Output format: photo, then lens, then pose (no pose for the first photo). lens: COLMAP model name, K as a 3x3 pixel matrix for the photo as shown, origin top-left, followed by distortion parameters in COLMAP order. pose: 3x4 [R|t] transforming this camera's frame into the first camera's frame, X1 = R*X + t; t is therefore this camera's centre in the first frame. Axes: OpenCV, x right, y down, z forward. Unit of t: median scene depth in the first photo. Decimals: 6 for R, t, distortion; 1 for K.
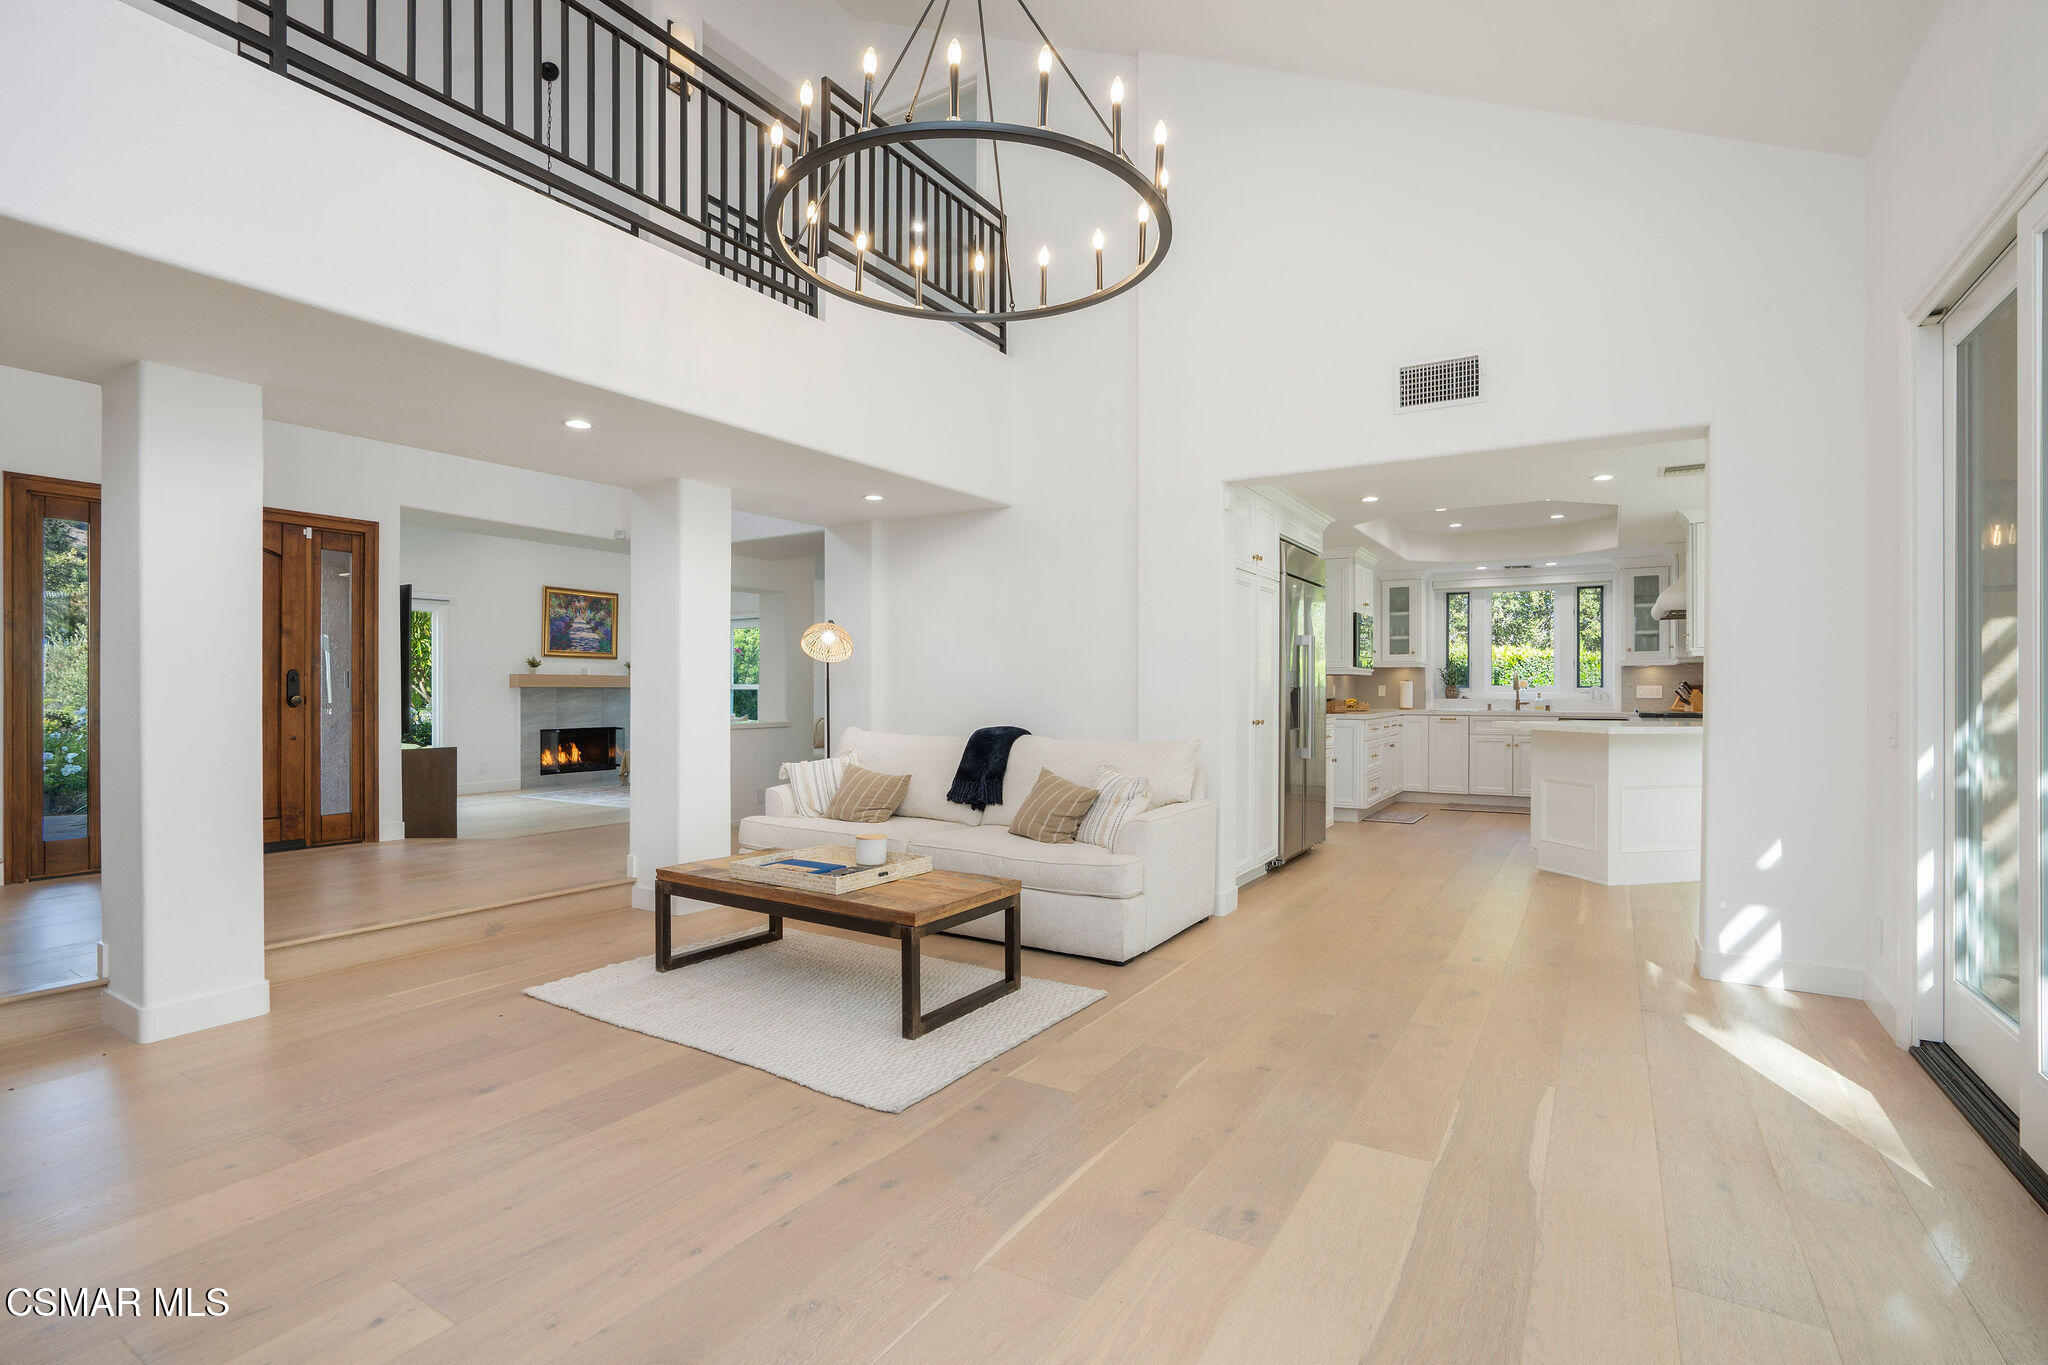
lens RADIAL K [[955.8, 0, 1021.7], [0, 955.8, 689.4], [0, 0, 1]] dist [-0.035034, 0.010587]
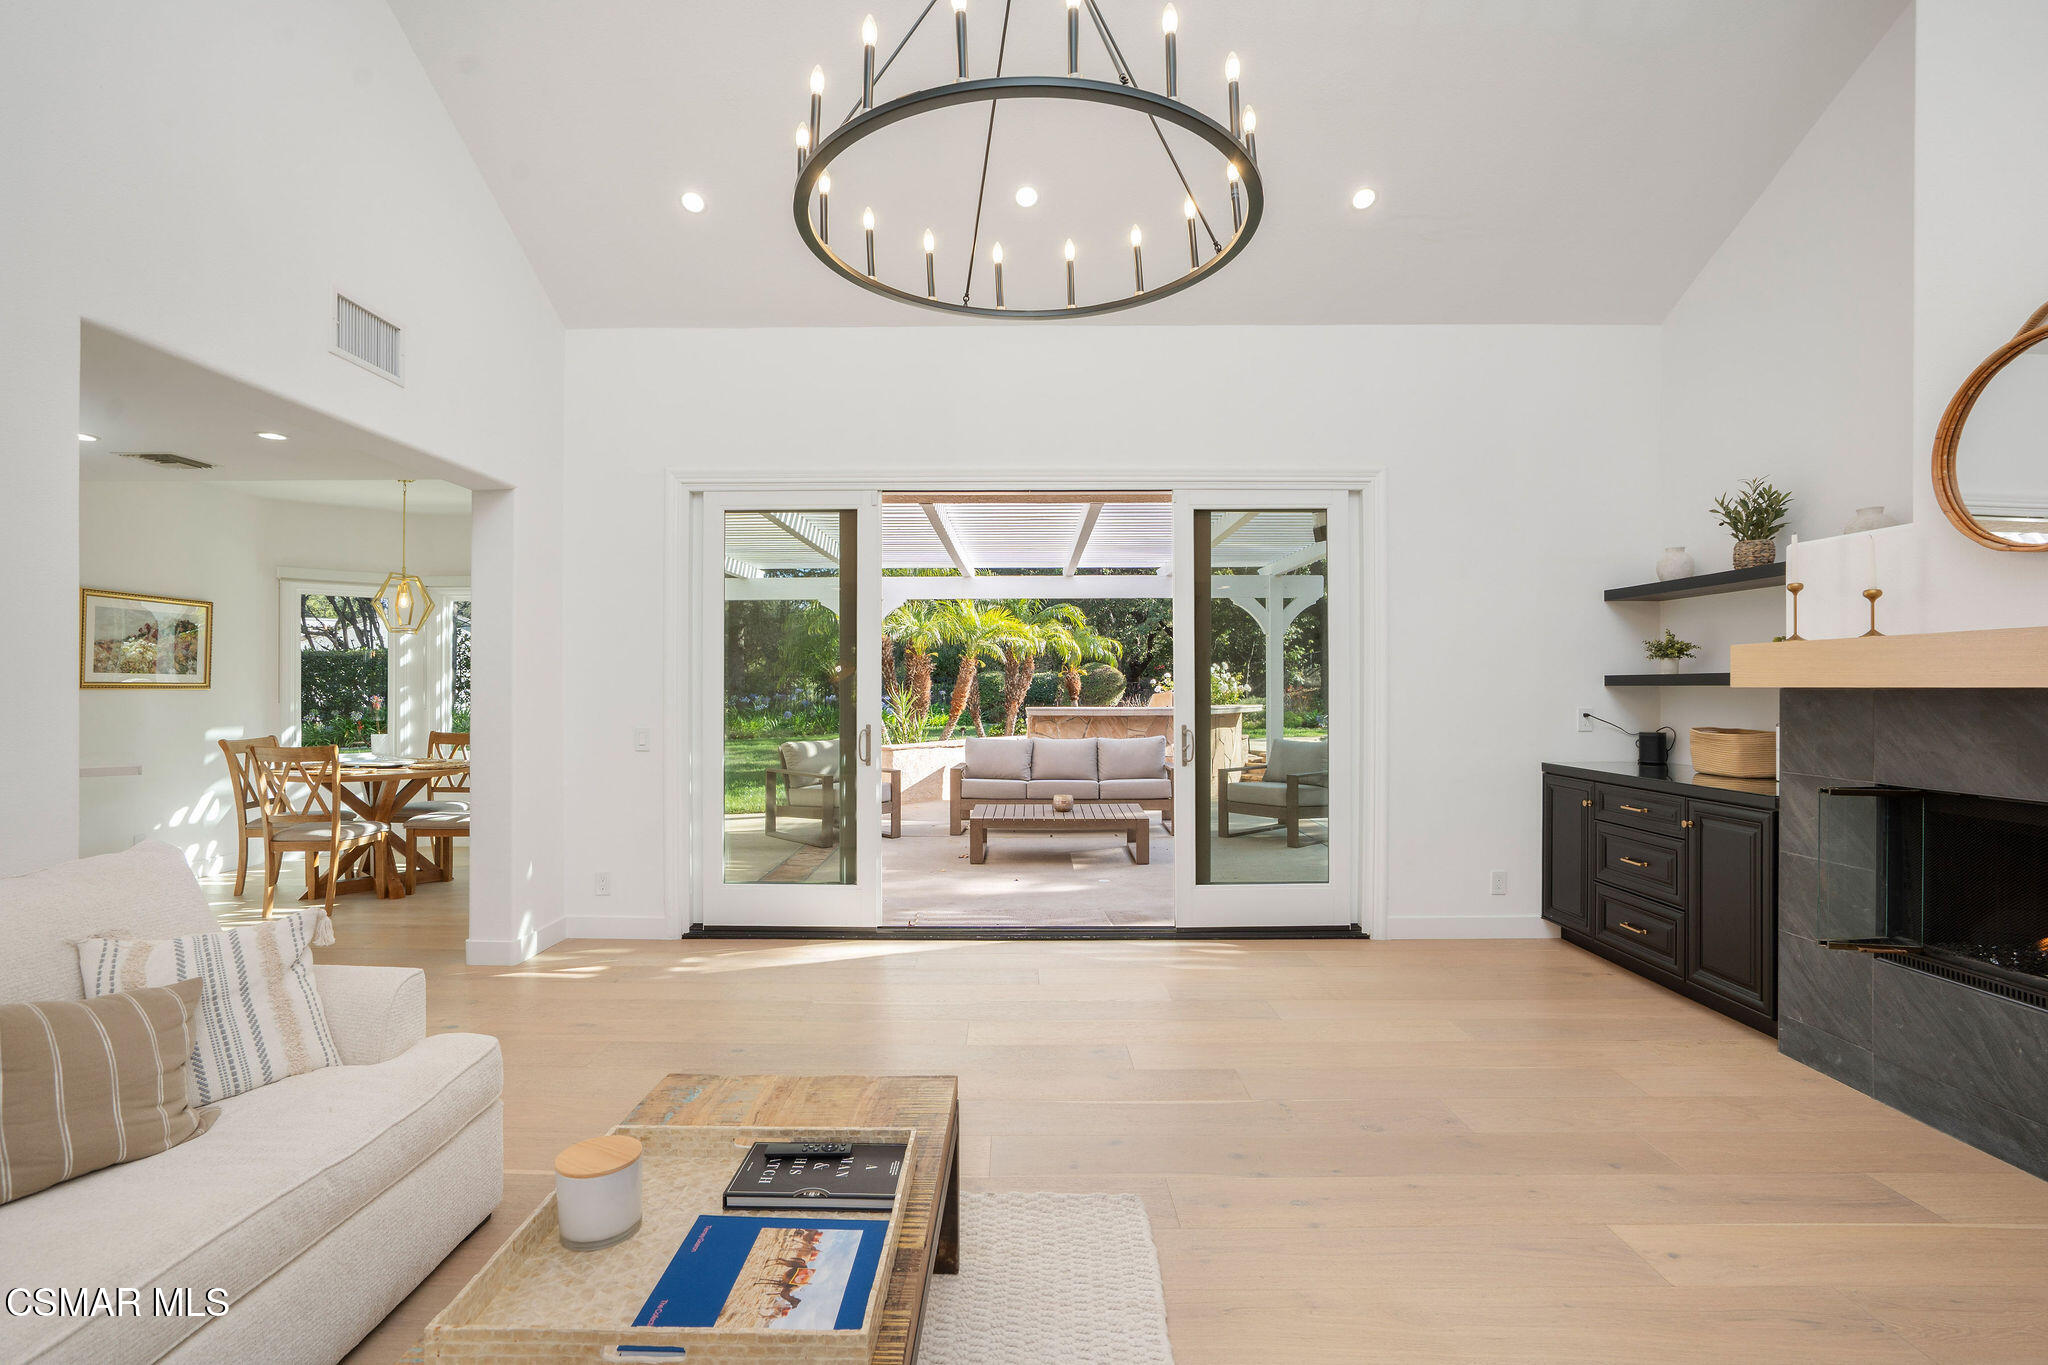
lens RADIAL K [[955.8, 0, 1037.6], [0, 955.8, 694.4], [0, 0, 1]] dist [-0.035034, 0.010587]
pose [[-0.549588, -0.006312, 0.835412, -0.225861], [-0.000859, 0.999975, 0.006990, -0.013242], [-0.835436, 0.003124, -0.549579, 0.426156]]
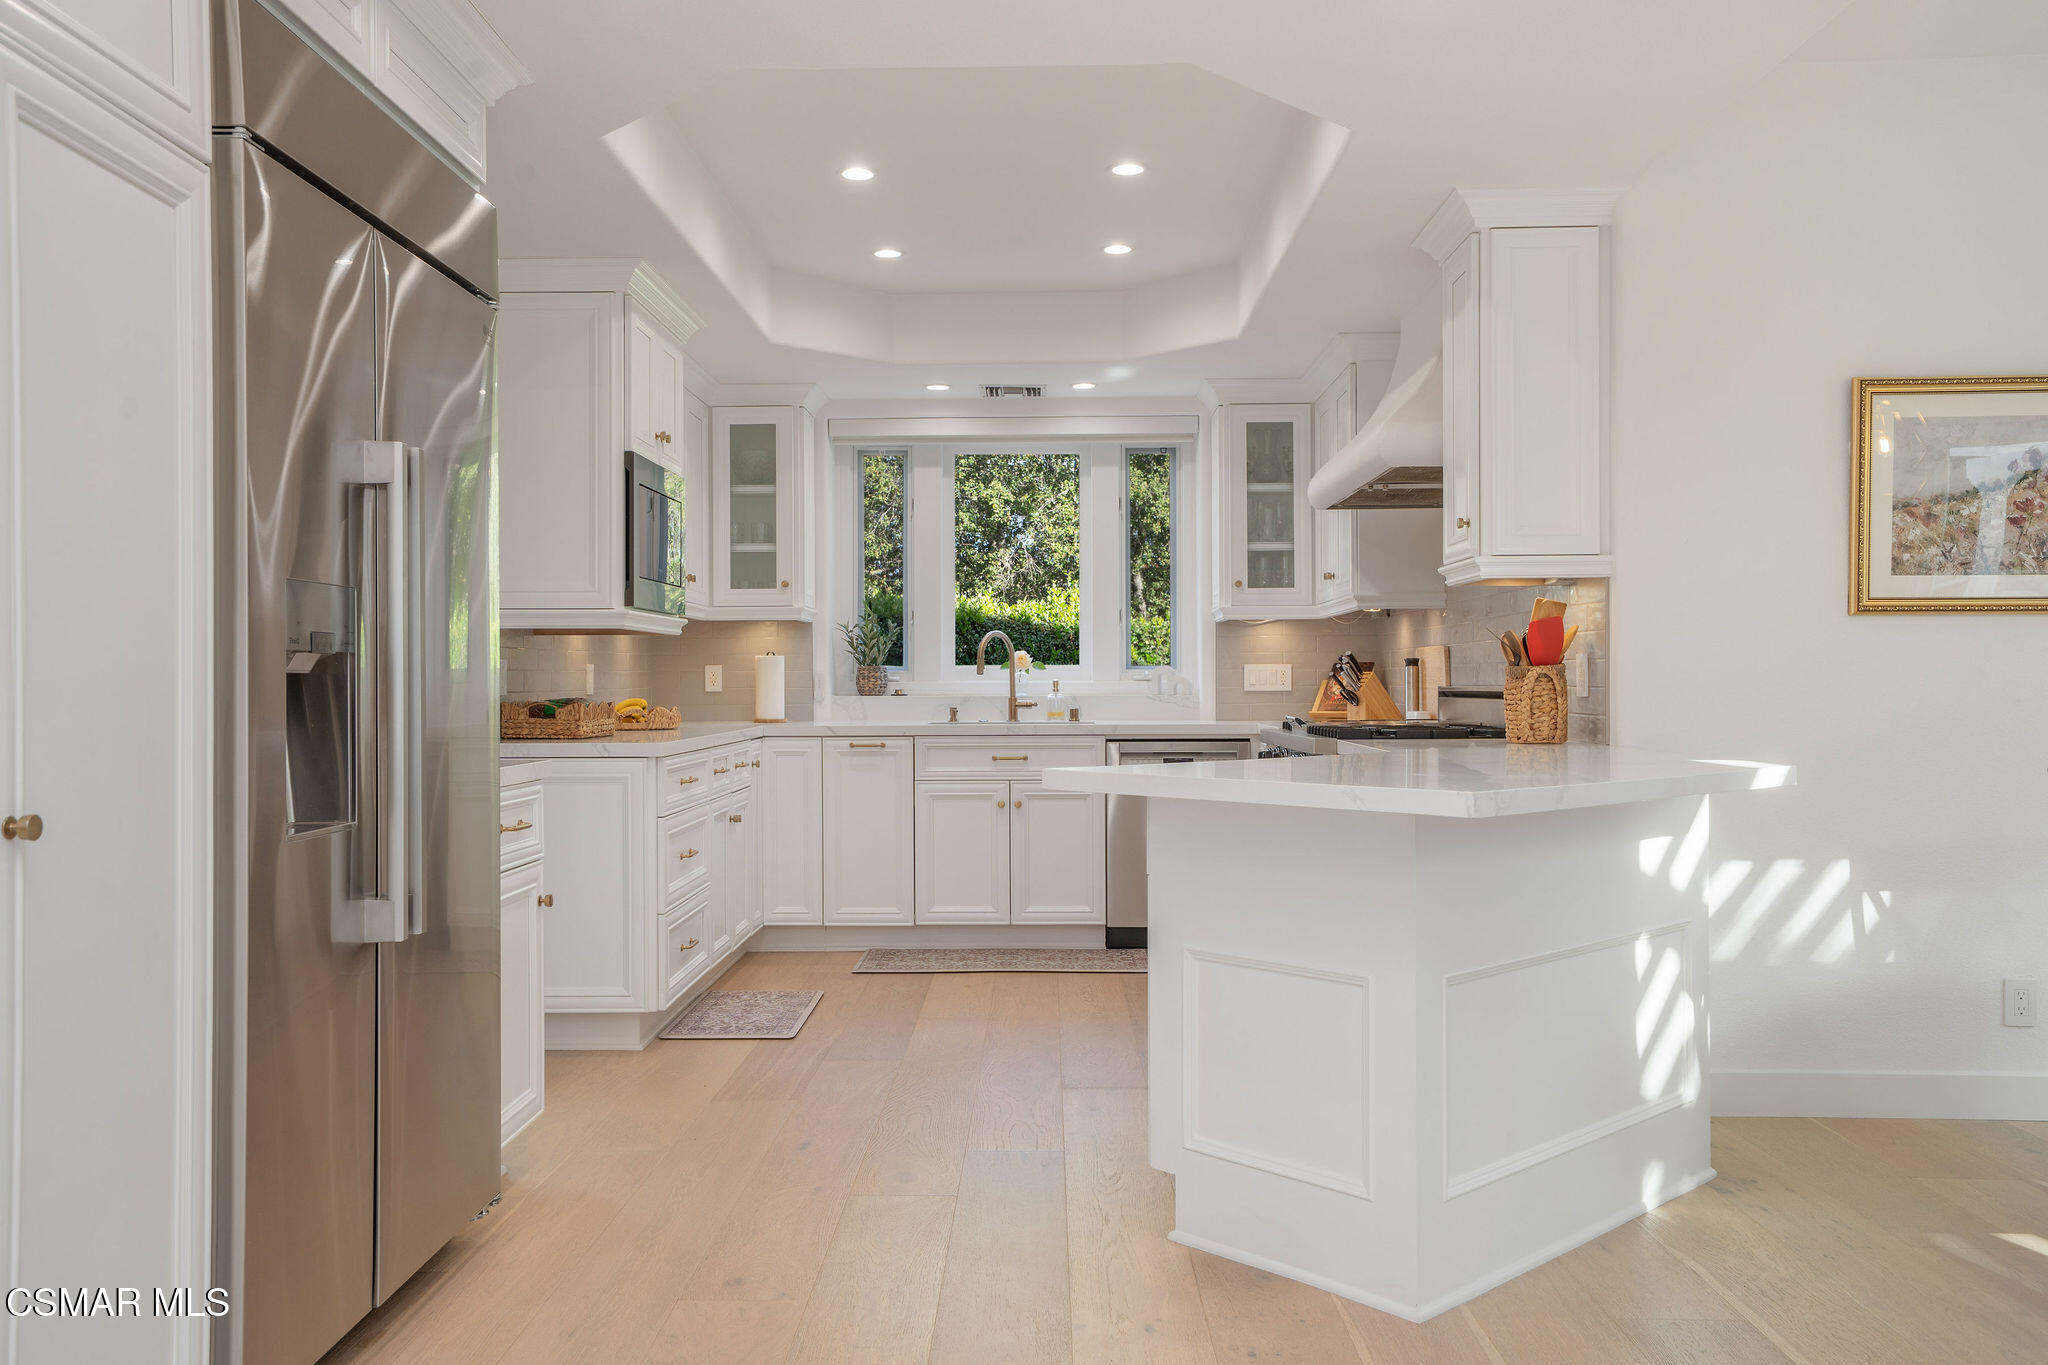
lens RADIAL K [[1583.0, 0, 1022.3], [0, 1583.0, 684.0], [0, 0, 1]] dist [0.044034, 0.021488]
pose [[0.856543, -0.004366, 0.516057, 0.144181], [0.004448, 0.999990, 0.001077, 0.003989], [-0.516056, 0.001372, 0.856554, 0.356398]]
